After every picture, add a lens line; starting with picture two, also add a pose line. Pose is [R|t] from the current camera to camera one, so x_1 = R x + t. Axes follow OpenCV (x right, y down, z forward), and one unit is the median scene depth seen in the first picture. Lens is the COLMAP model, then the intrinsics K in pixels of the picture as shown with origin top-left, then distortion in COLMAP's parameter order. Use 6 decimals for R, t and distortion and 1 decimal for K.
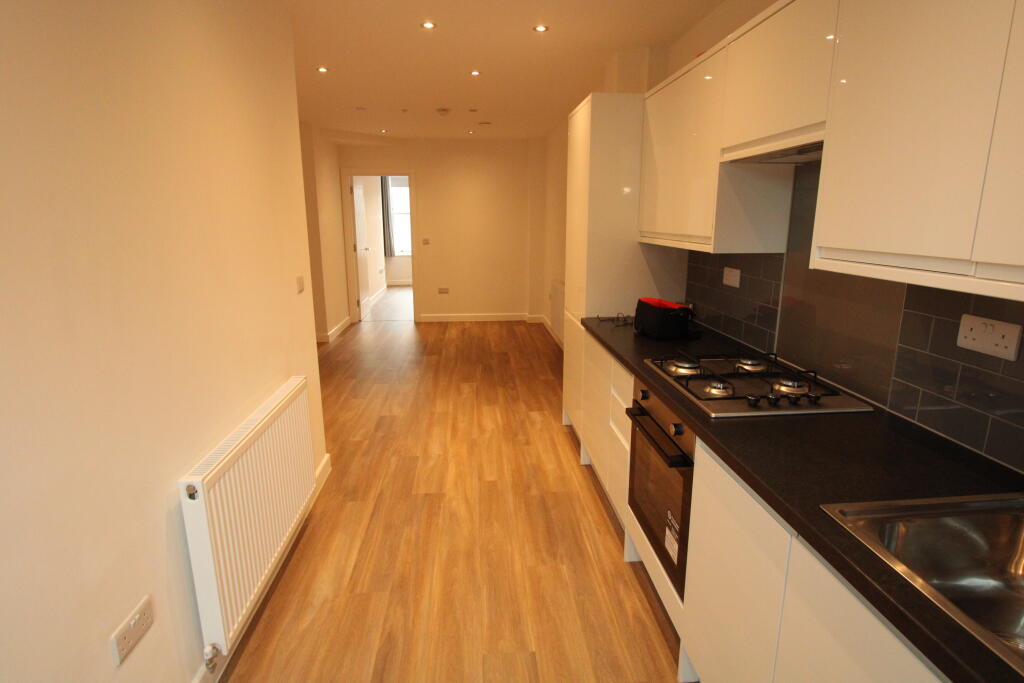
lens RADIAL K [[519.6, 0, 509.1], [0, 519.6, 327.4], [0, 0, 1]] dist [-0.022043, 0.005172]
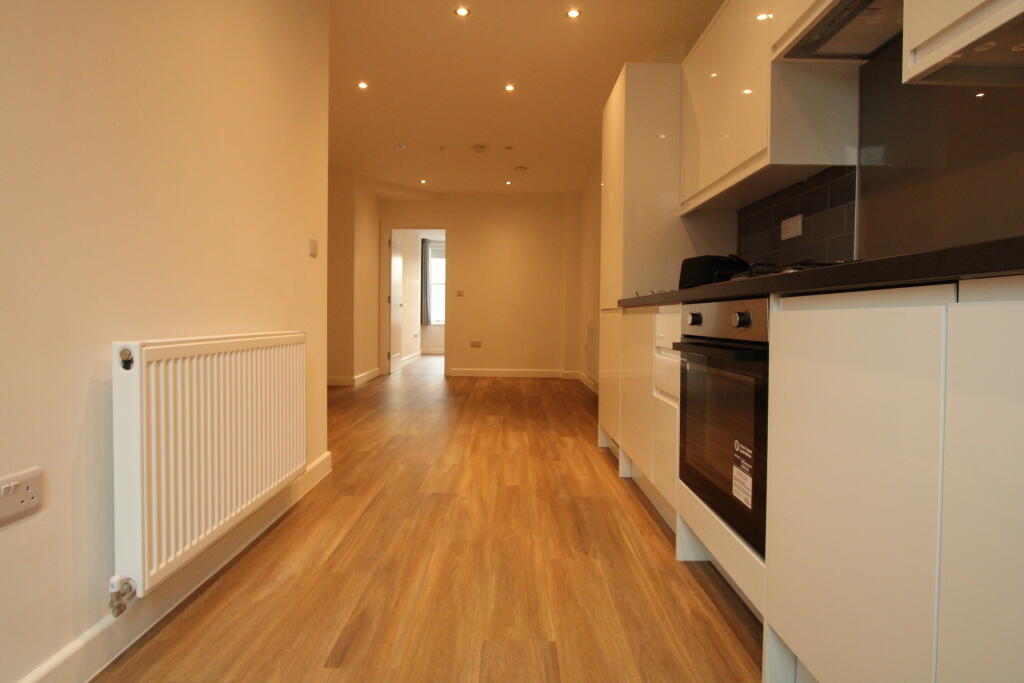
lens RADIAL K [[519.6, 0, 508.0], [0, 519.6, 327.9], [0, 0, 1]] dist [-0.022043, 0.005172]
pose [[0.996911, 0.014127, -0.077261, 0.022591], [-0.028521, 0.981656, -0.188516, 0.225030], [0.073180, 0.190137, 0.979026, 0.136072]]
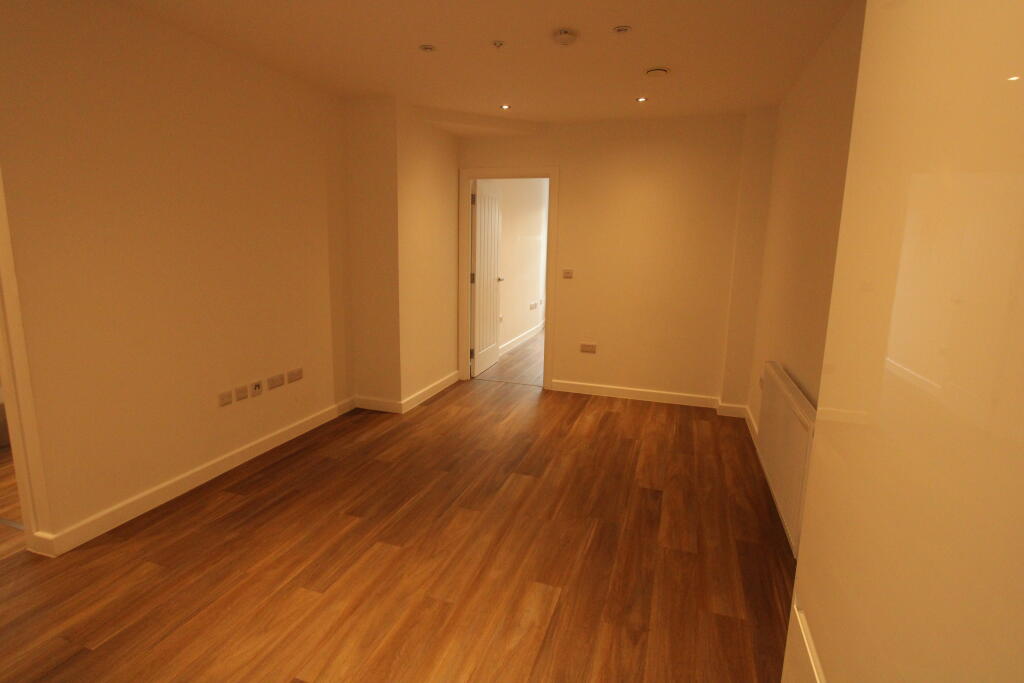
lens RADIAL K [[519.6, 0, 510.6], [0, 519.6, 330.4], [0, 0, 1]] dist [-0.022043, 0.005172]
pose [[0.923178, 0.088718, -0.373993, 0.082144], [-0.104323, 0.994308, -0.021648, -0.192182], [0.369944, 0.059001, 0.927179, 0.954179]]
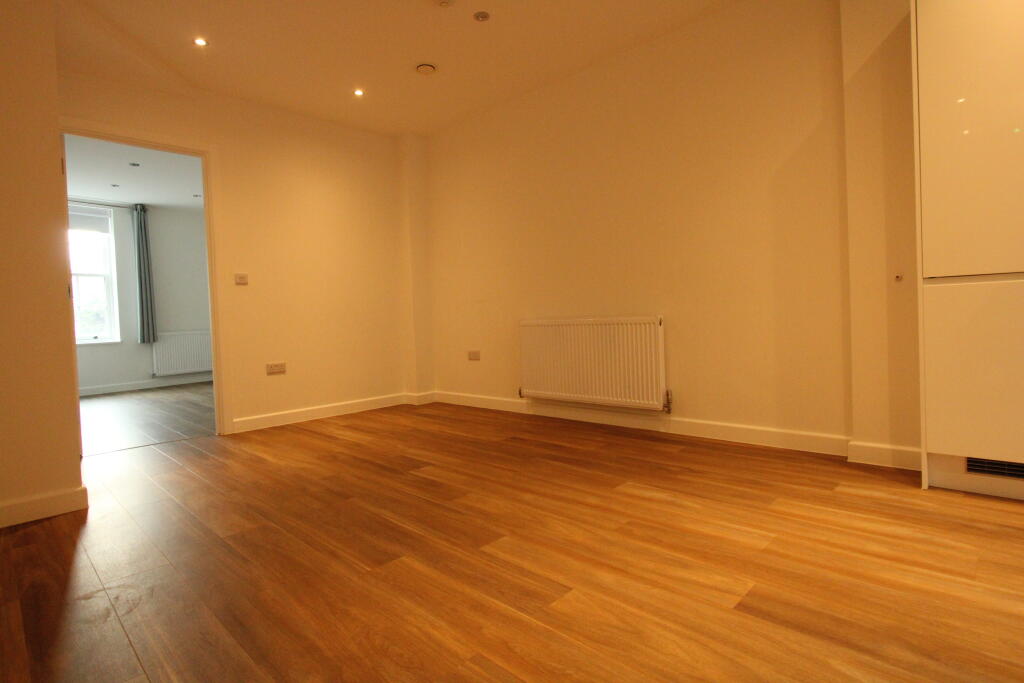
lens RADIAL K [[519.6, 0, 512.1], [0, 519.6, 331.0], [0, 0, 1]] dist [-0.022043, 0.005172]
pose [[0.744826, -0.048849, 0.665468, -0.845054], [0.178160, 0.975669, -0.127787, 0.013229], [-0.643034, 0.213739, 0.735407, 1.184076]]
